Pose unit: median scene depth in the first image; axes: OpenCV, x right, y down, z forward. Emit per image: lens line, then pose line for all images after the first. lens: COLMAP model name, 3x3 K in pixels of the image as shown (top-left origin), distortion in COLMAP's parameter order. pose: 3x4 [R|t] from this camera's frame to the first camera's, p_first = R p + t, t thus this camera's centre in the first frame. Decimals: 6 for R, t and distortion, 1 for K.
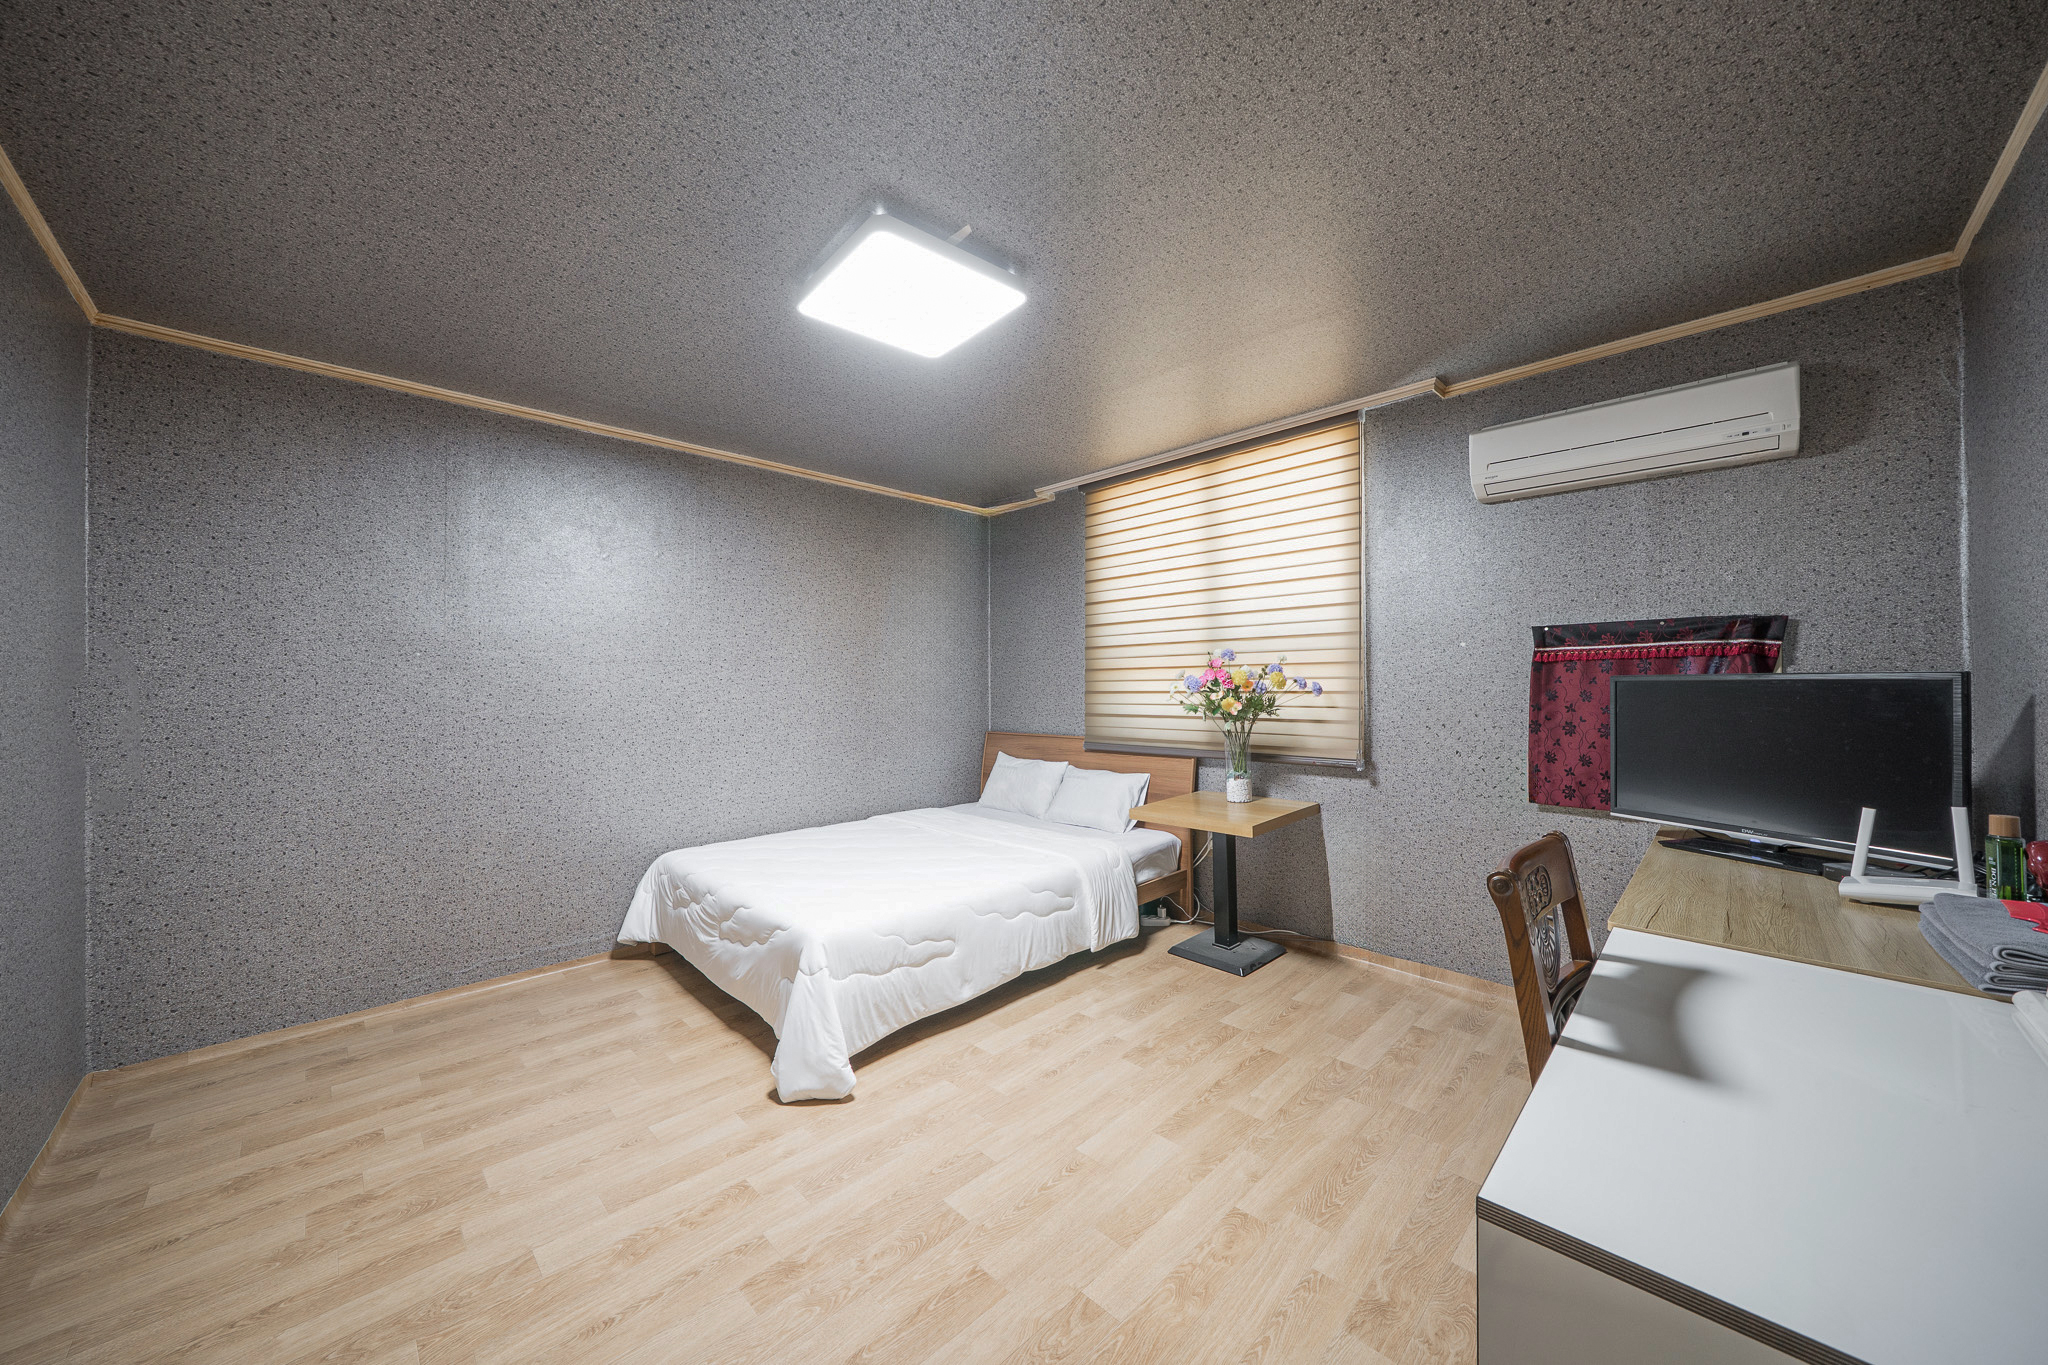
lens RADIAL K [[695.0, 0, 1002.8], [0, 695.0, 685.6], [0, 0, 1]] dist [-0.005836, 0.000233]
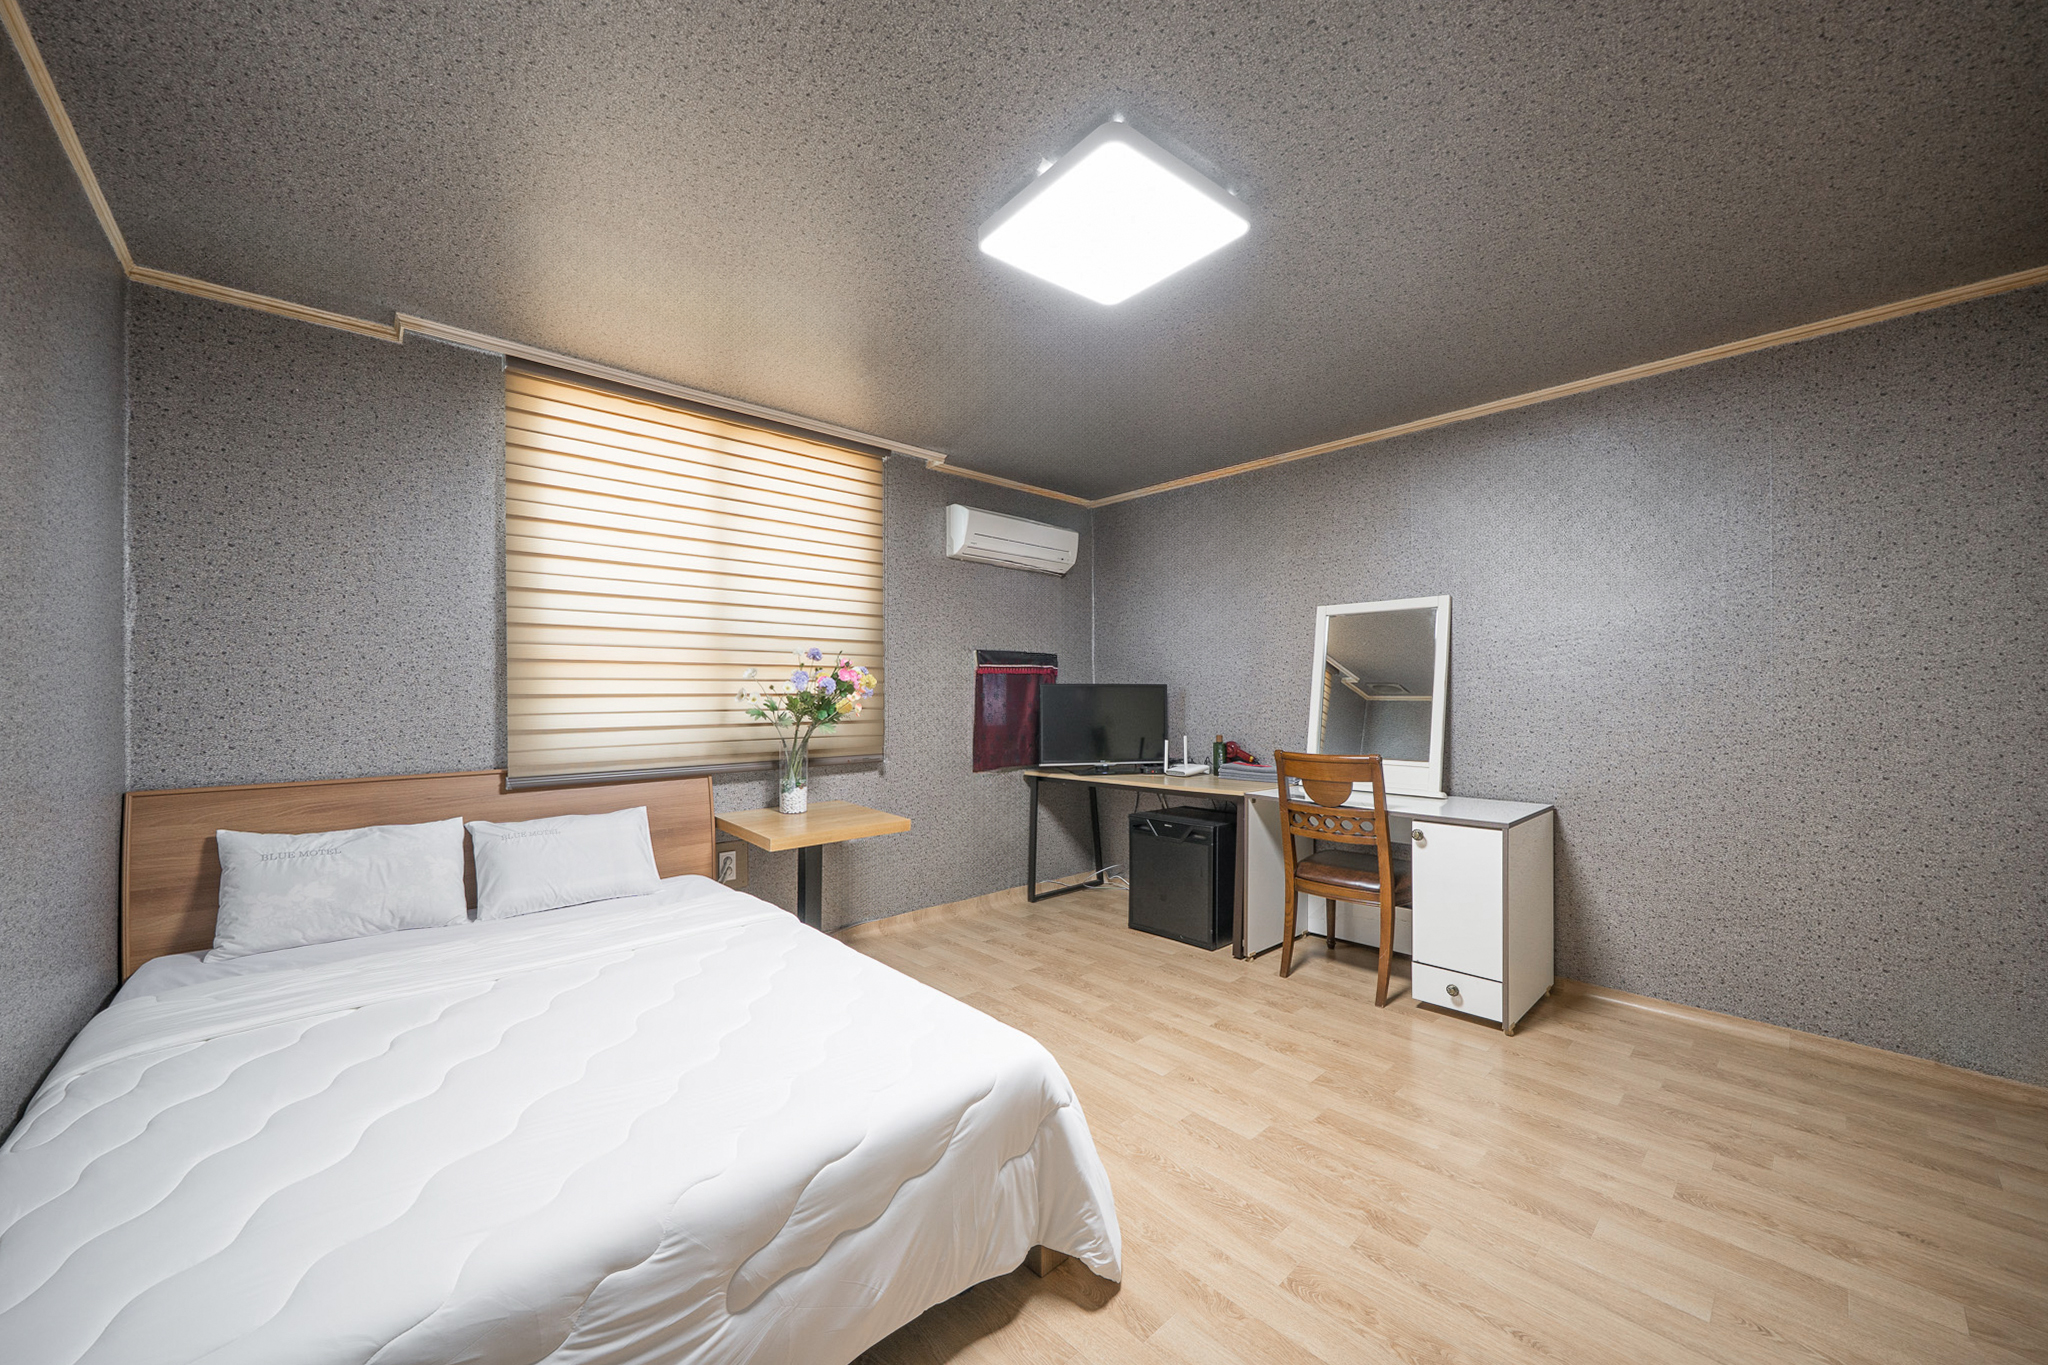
lens RADIAL K [[754.4, 0, 1024.0], [0, 754.4, 682.5], [0, 0, 1]] dist [-0.037901, -0.000489]
pose [[0.025226, 0.010485, 0.999627, -0.770005], [-0.006462, 0.999926, -0.010325, 0.001448], [-0.999661, -0.006199, 0.025292, 0.786424]]
